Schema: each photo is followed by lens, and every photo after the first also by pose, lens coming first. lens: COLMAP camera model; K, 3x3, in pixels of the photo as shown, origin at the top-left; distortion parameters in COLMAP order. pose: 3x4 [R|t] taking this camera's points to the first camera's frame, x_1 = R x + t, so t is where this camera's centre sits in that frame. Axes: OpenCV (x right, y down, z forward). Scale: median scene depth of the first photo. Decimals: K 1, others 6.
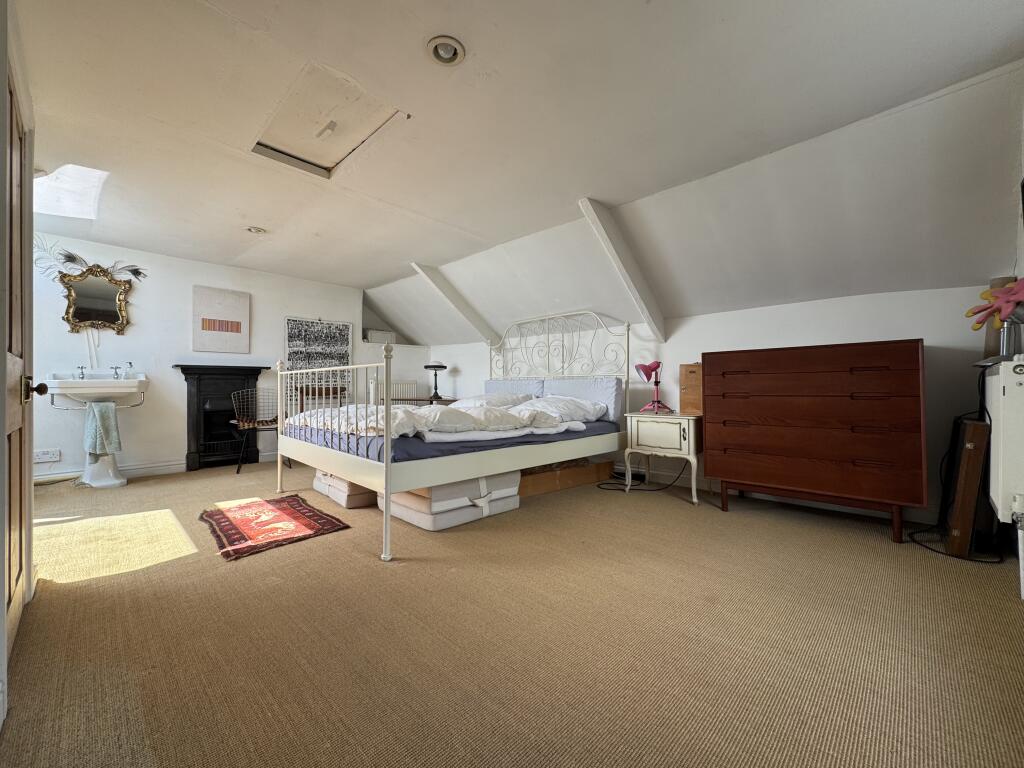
lens RADIAL K [[414.1, 0, 512.4], [0, 414.1, 384.3], [0, 0, 1]] dist [0.000214, -0.000051]
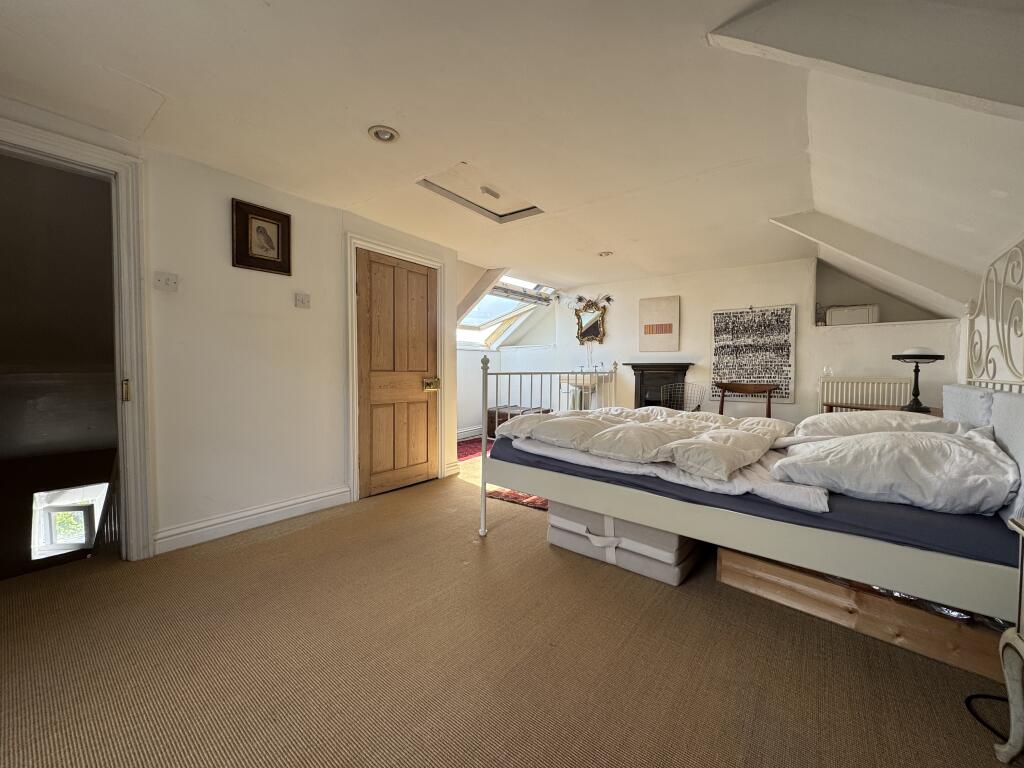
lens RADIAL K [[414.1, 0, 512.8], [0, 414.1, 382.7], [0, 0, 1]] dist [0.000214, -0.000051]
pose [[0.098912, 0.041646, -0.994224, 0.419778], [-0.002761, 0.999132, 0.041577, -0.034635], [0.995092, -0.001368, 0.098941, 0.450530]]
